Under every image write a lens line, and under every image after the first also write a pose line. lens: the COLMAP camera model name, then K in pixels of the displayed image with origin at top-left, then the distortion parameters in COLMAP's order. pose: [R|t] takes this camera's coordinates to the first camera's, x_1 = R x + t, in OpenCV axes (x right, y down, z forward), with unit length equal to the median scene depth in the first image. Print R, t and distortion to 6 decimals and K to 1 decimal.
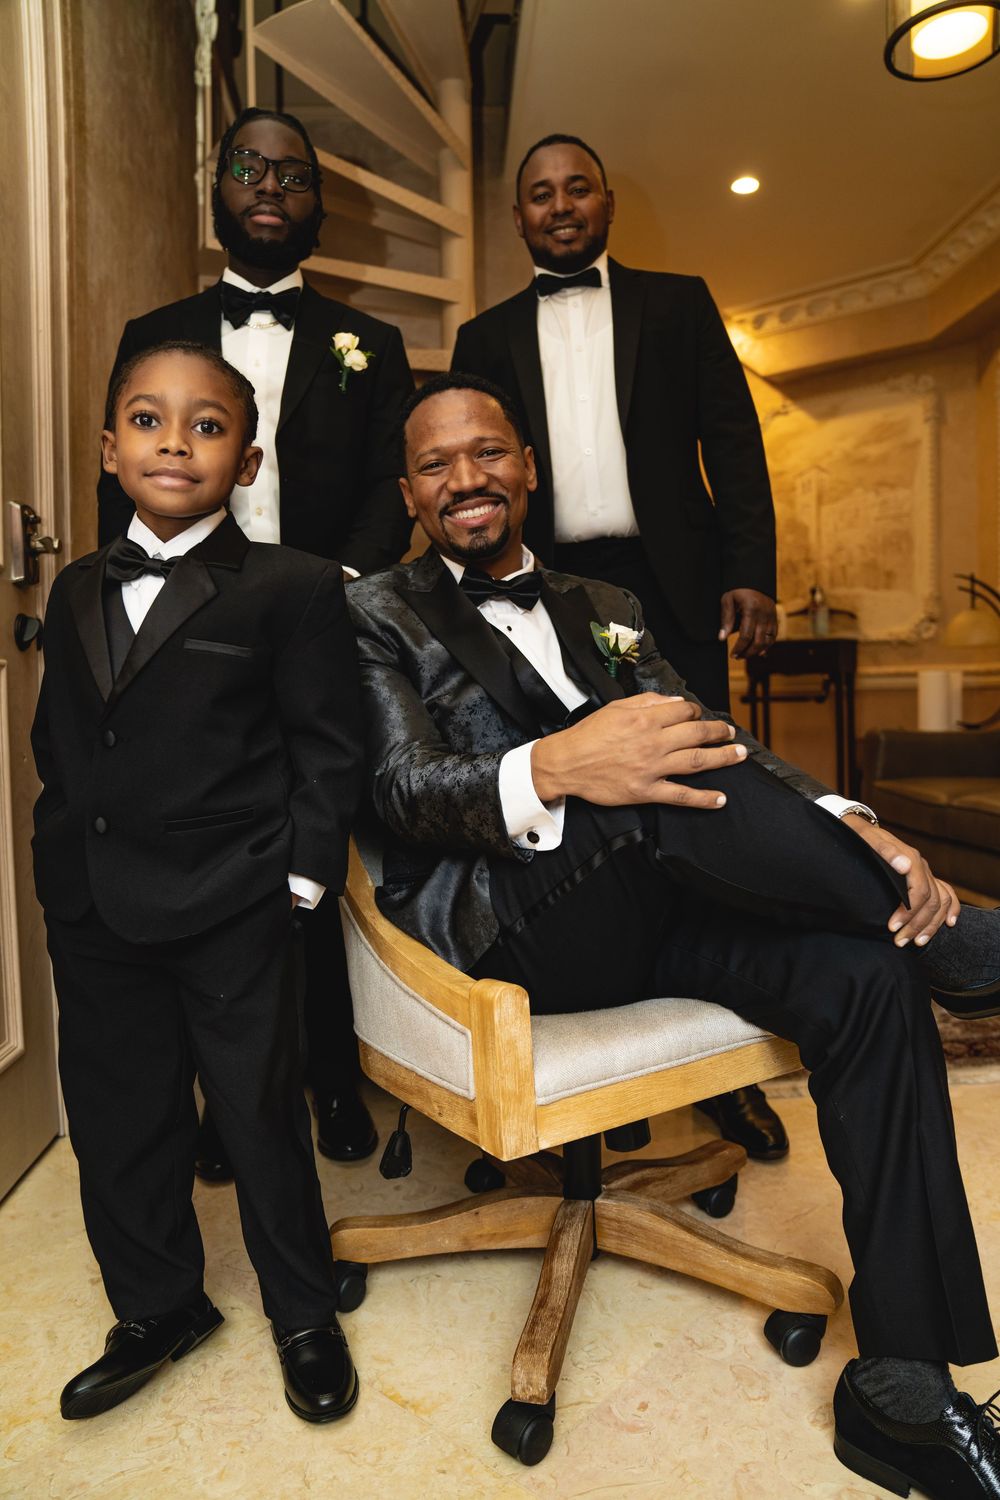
lens RADIAL K [[1038.8, 0, 500.0], [0, 1038.8, 750.0], [0, 0, 1]] dist [-0.131977, 0.101725]
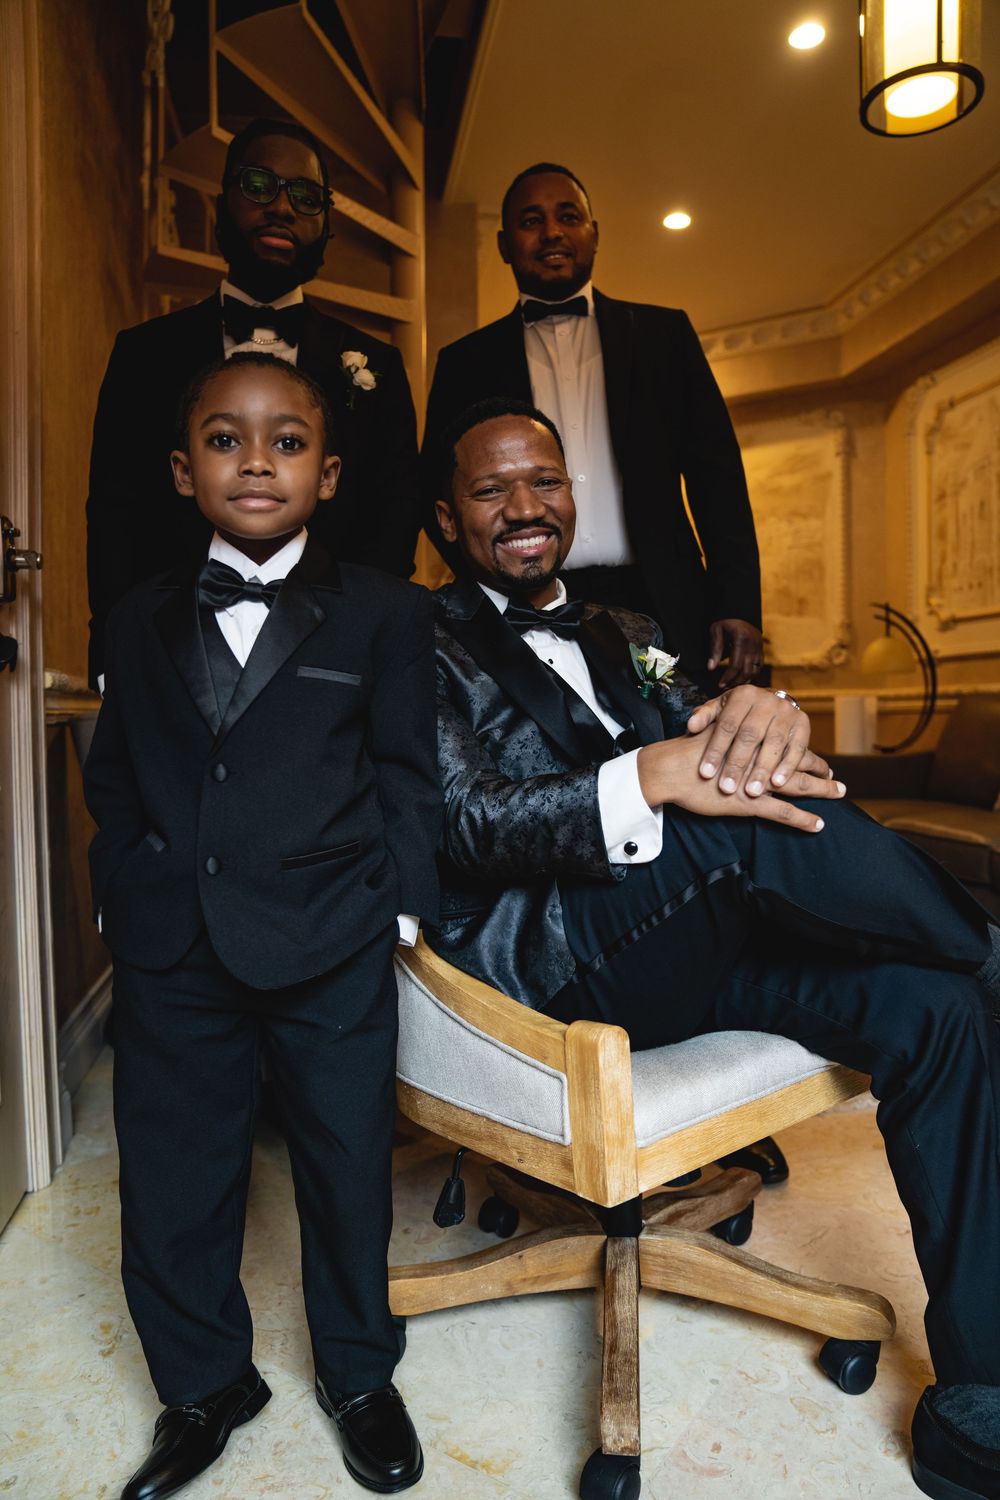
lens RADIAL K [[1038.8, 0, 500.0], [0, 1038.8, 750.0], [0, 0, 1]] dist [-0.131977, 0.101725]
pose [[0.993269, 0.002388, 0.115805, -0.166159], [-0.000311, 0.999839, -0.017958, -0.014052], [-0.115829, 0.017801, 0.993110, 0.029742]]
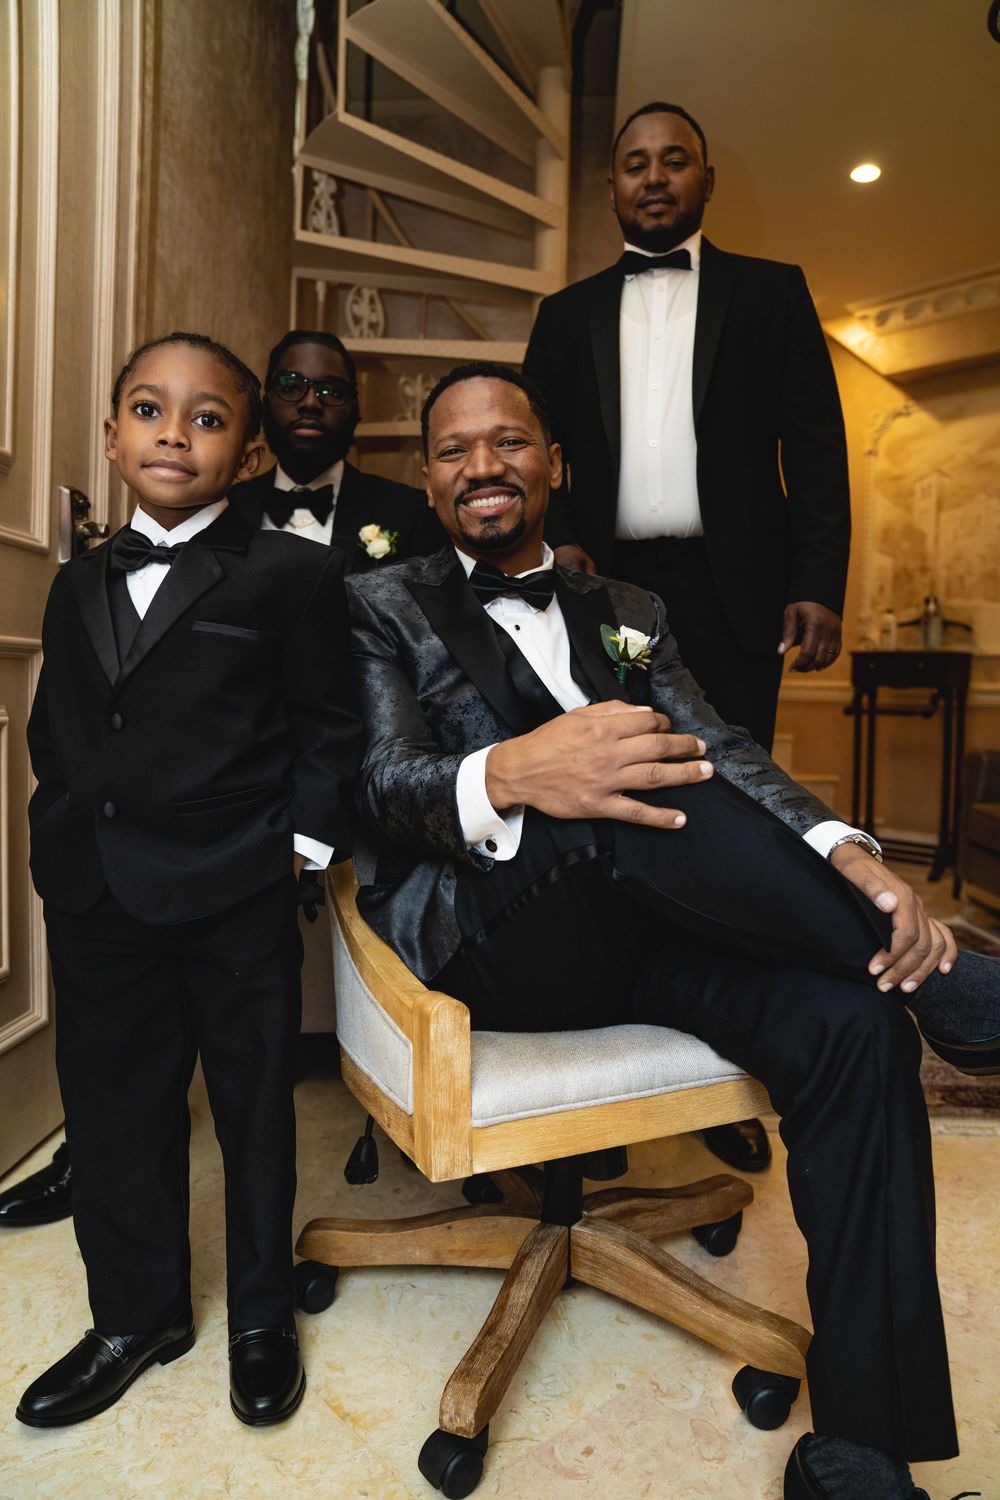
lens RADIAL K [[1038.8, 0, 500.0], [0, 1038.8, 750.0], [0, 0, 1]] dist [-0.131977, 0.101725]
pose [[0.991623, 0.050132, -0.119041, 0.125390], [-0.049735, 0.998743, 0.006312, -0.009800], [0.119208, -0.000338, 0.992869, 0.043704]]
